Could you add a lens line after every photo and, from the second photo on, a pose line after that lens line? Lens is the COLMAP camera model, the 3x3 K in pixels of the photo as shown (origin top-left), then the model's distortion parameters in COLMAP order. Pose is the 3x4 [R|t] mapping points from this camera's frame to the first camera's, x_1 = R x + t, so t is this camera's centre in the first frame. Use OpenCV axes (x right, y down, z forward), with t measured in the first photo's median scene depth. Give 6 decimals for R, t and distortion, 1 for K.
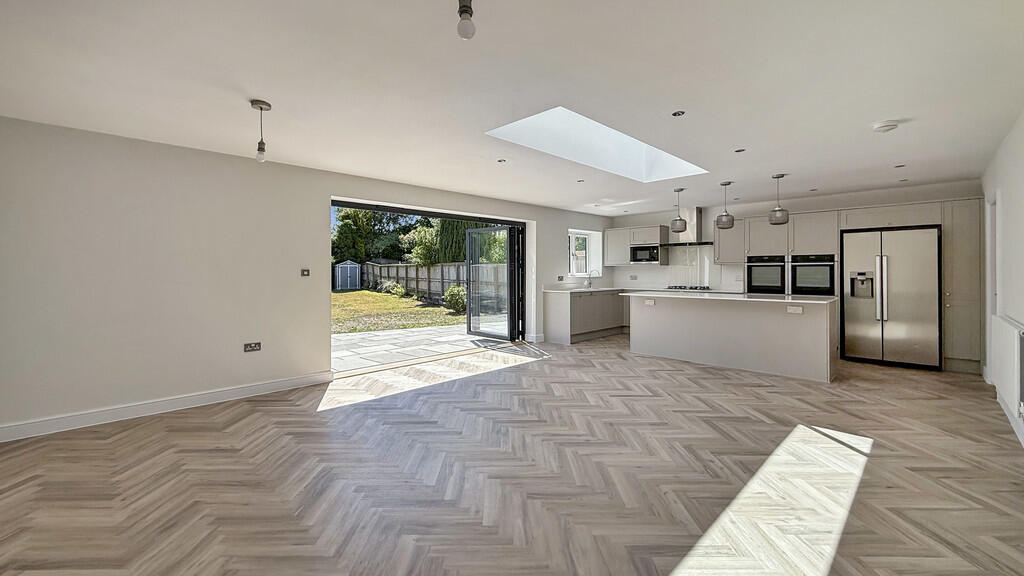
lens RADIAL K [[428.3, 0, 509.6], [0, 428.3, 272.1], [0, 0, 1]] dist [-0.001216, -0.000138]
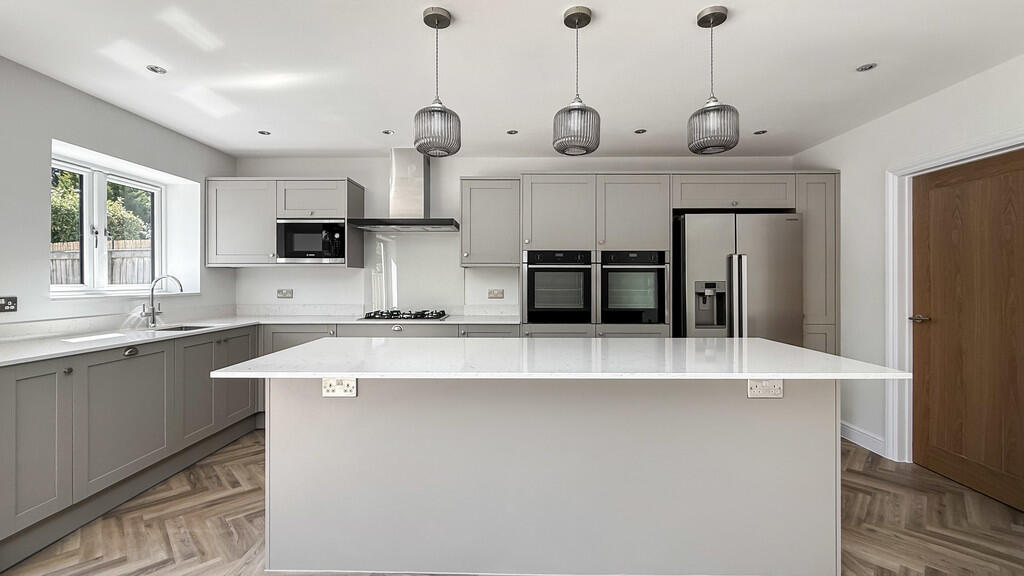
lens RADIAL K [[428.3, 0, 509.6], [0, 428.3, 272.1], [0, 0, 1]] dist [-0.001216, -0.000138]
pose [[0.724500, 0.008784, 0.689219, 0.158151], [-0.000900, 0.999930, -0.011798, -0.004661], [-0.689274, 0.007927, 0.724457, 0.537288]]
